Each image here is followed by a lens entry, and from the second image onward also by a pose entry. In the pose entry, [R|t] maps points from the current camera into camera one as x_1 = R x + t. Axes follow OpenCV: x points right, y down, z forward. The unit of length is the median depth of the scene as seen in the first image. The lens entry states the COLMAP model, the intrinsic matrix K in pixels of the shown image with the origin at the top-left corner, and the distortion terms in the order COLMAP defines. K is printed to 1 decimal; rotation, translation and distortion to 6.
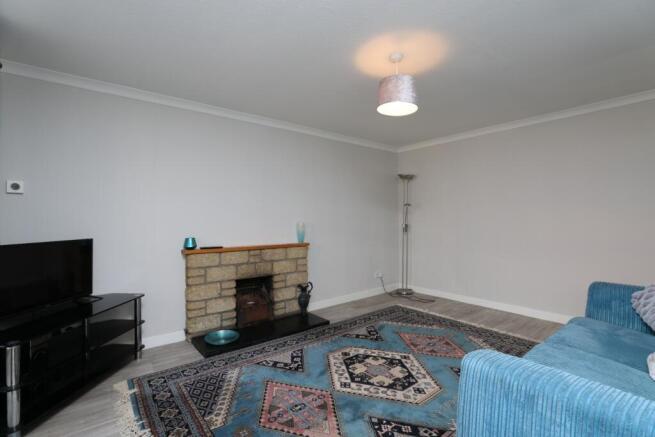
lens RADIAL K [[299.7, 0, 326.0], [0, 299.7, 219.3], [0, 0, 1]] dist [-0.025087, -0.000022]
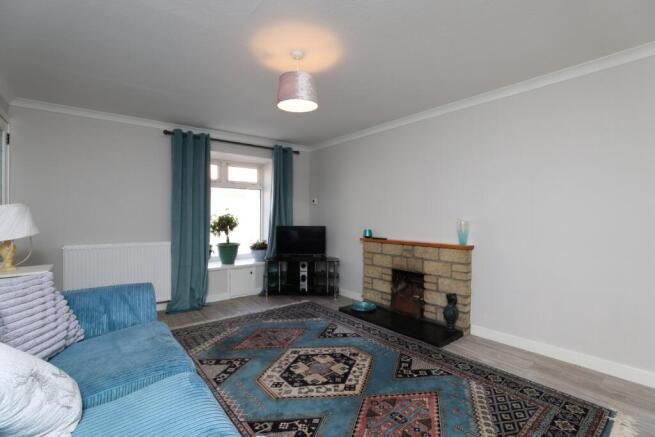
lens RADIAL K [[299.7, 0, 326.0], [0, 299.7, 219.3], [0, 0, 1]] dist [-0.025087, -0.000022]
pose [[-0.004028, 0.005075, -0.999979, 0.878391], [-0.001066, 0.999987, 0.005079, 0.008076], [0.999991, 0.001087, -0.004022, 0.778932]]
